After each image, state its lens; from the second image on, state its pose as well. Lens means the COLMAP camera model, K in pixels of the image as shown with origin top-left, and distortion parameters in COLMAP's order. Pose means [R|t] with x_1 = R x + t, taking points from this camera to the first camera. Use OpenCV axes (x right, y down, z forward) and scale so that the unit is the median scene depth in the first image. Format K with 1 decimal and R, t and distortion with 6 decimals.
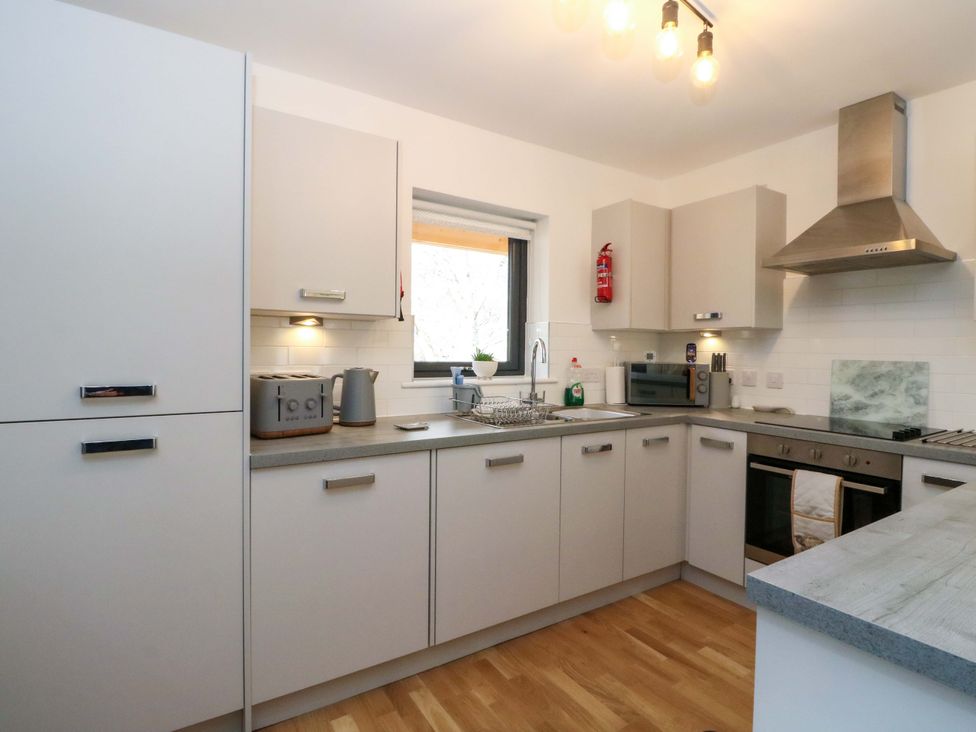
lens RADIAL K [[500.6, 0, 493.4], [0, 500.6, 360.8], [0, 0, 1]] dist [-0.010758, -0.008898]
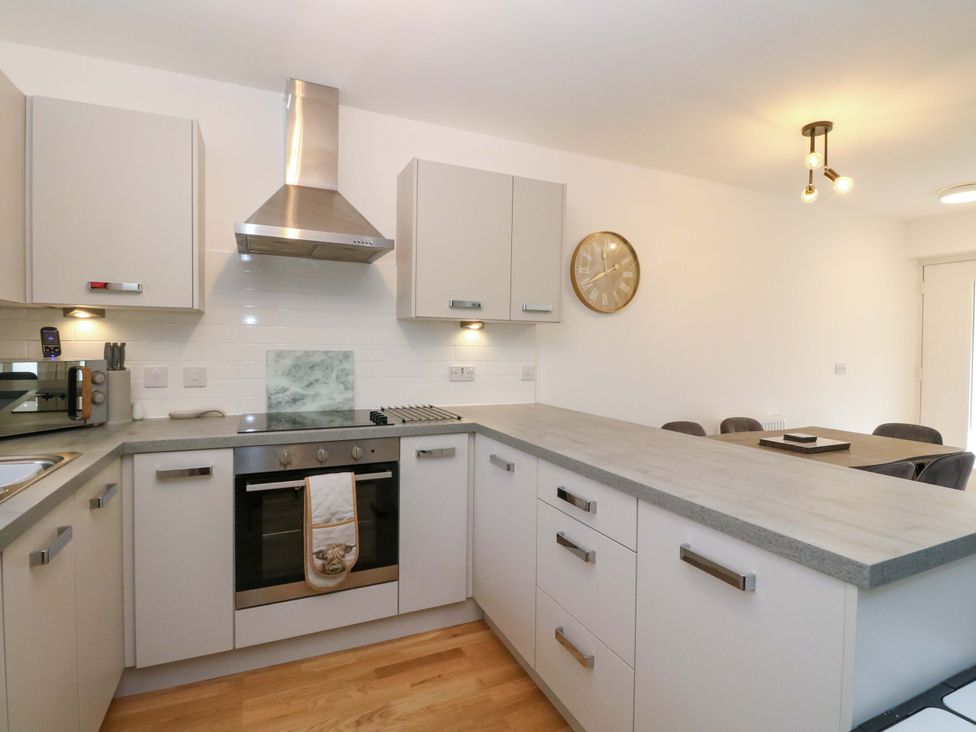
lens RADIAL K [[500.6, 0, 489.3], [0, 500.6, 358.5], [0, 0, 1]] dist [-0.010758, -0.008898]
pose [[0.138708, -0.032169, 0.989811, -0.170905], [0.011291, 0.999459, 0.030900, -0.010547], [-0.990269, 0.006889, 0.138996, 0.474777]]
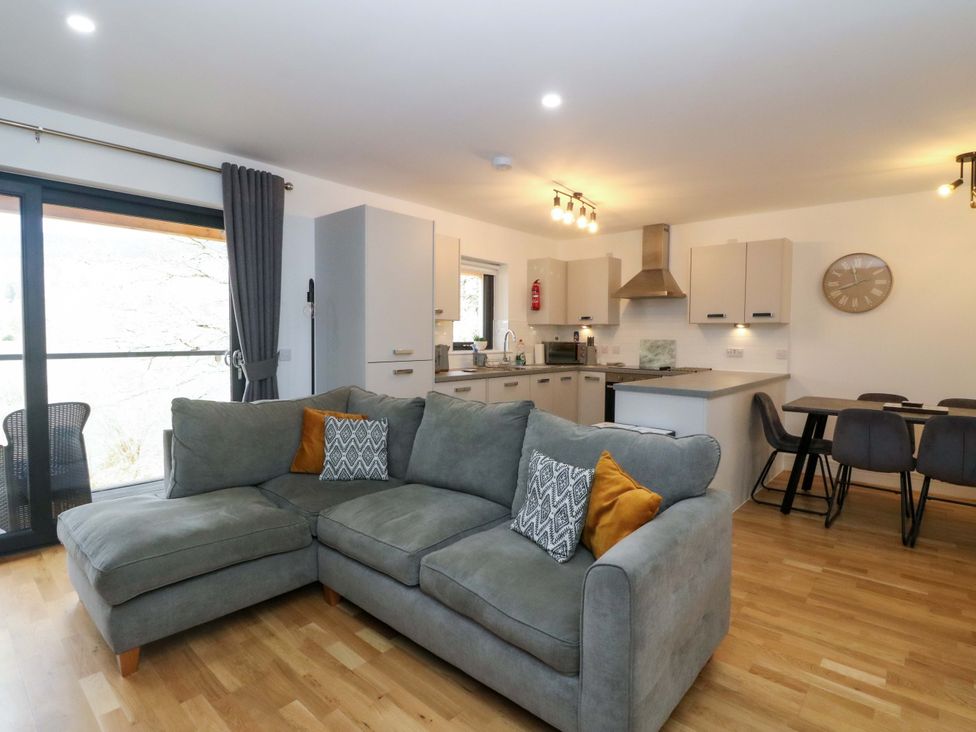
lens RADIAL K [[500.6, 0, 486.5], [0, 500.6, 365.1], [0, 0, 1]] dist [-0.010758, -0.008898]
pose [[0.965164, -0.020774, 0.260818, -0.543880], [0.010090, 0.999057, 0.042237, 0.011291], [-0.261449, -0.038134, 0.964464, -0.944069]]
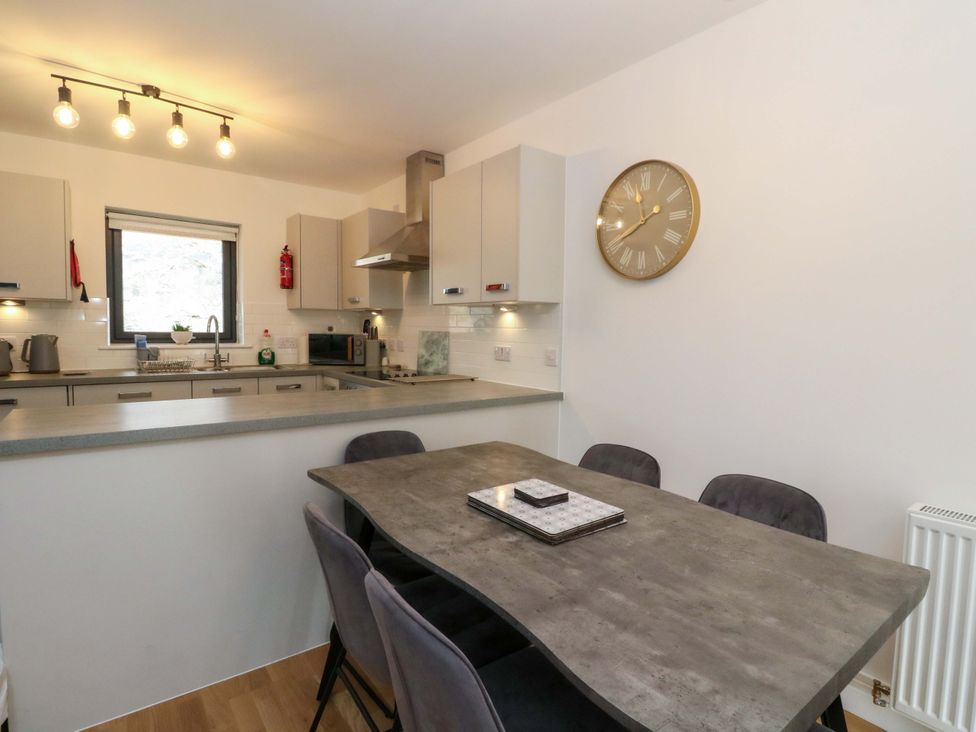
lens RADIAL K [[500.6, 0, 492.6], [0, 500.6, 359.7], [0, 0, 1]] dist [-0.010758, -0.008898]
pose [[0.995218, -0.001827, 0.097661, 0.762928], [-0.002207, 0.999149, 0.041187, 0.021622], [-0.097653, -0.041206, 0.994367, -0.488587]]
